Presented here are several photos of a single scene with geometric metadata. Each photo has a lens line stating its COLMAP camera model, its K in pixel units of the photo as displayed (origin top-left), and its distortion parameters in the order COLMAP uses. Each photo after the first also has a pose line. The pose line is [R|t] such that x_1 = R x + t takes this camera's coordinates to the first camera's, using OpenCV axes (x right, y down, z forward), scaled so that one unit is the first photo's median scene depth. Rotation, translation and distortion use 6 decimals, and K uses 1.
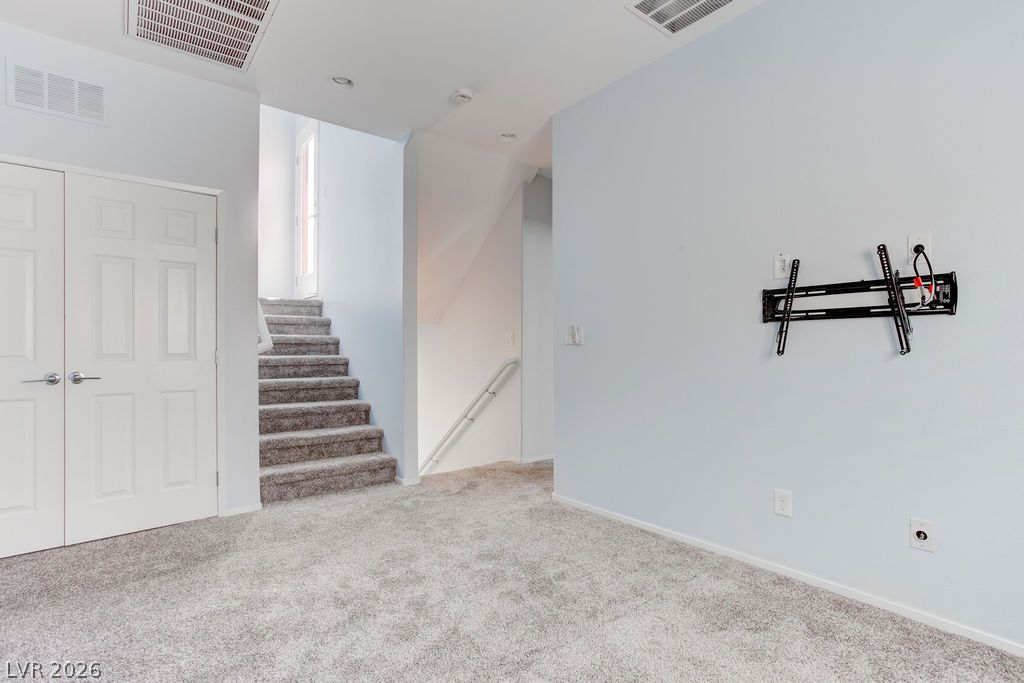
lens RADIAL K [[497.4, 0, 520.0], [0, 497.4, 342.8], [0, 0, 1]] dist [-0.047808, 0.028607]
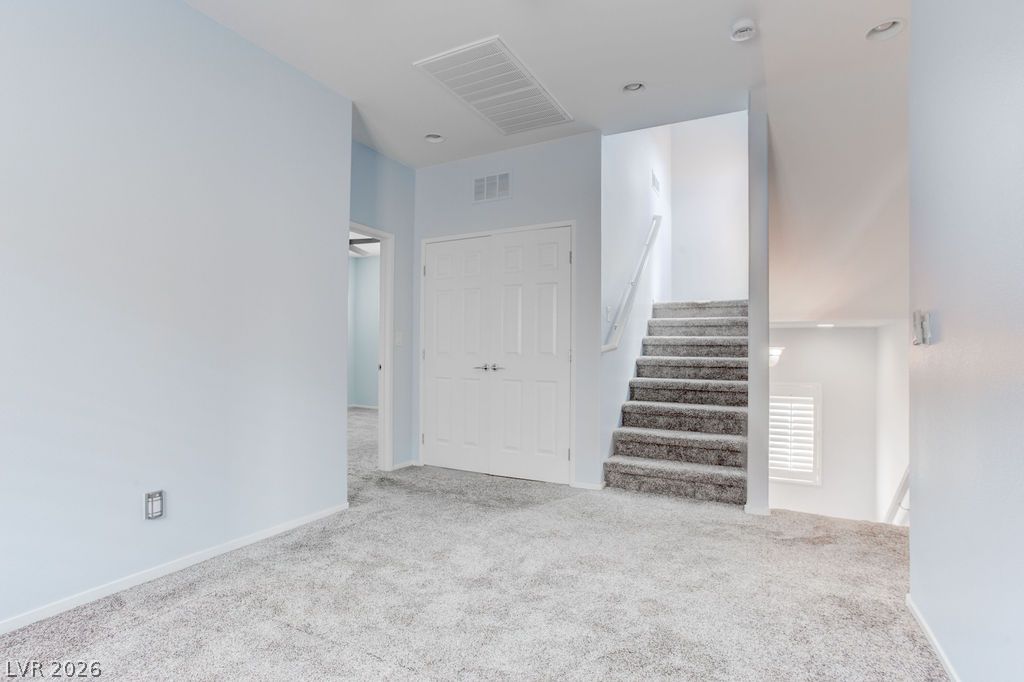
lens RADIAL K [[497.4, 0, 516.8], [0, 497.4, 342.7], [0, 0, 1]] dist [-0.047808, 0.028607]
pose [[0.401422, -0.004366, -0.915883, 0.380466], [0.000753, 0.999990, -0.004436, 0.000649], [0.915893, 0.001091, 0.401421, 0.299730]]
